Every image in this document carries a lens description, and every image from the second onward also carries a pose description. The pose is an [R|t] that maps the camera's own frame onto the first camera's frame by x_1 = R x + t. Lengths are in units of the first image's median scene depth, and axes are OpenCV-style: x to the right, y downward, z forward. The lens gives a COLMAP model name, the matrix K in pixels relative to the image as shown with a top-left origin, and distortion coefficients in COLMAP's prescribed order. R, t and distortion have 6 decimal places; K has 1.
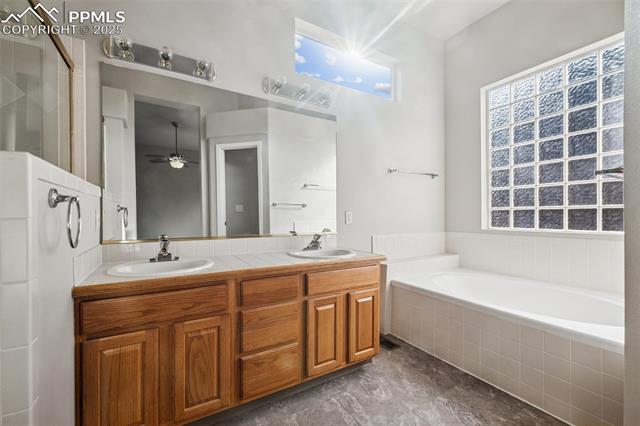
lens RADIAL K [[276.1, 0, 320.0], [0, 276.1, 213.0], [0, 0, 1]] dist [0.001025, -0.000014]
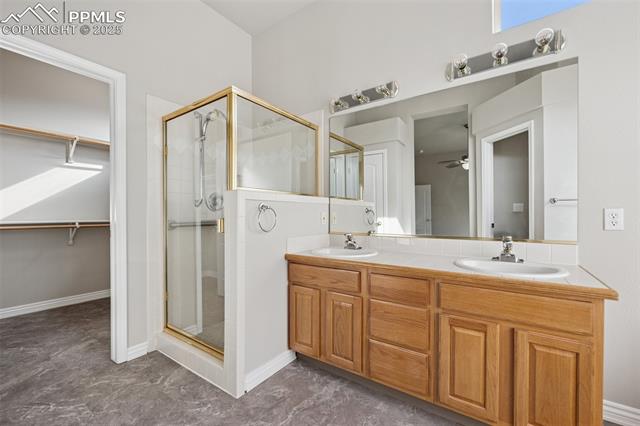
lens RADIAL K [[265.8, 0, 319.8], [0, 265.8, 215.6], [0, 0, 1]] dist [0.000260, 0.000072]
pose [[0.407842, 0.001659, -0.913051, 0.440754], [0.008485, 0.999948, 0.005607, 0.001450], [0.913013, -0.010034, 0.407807, 0.251219]]
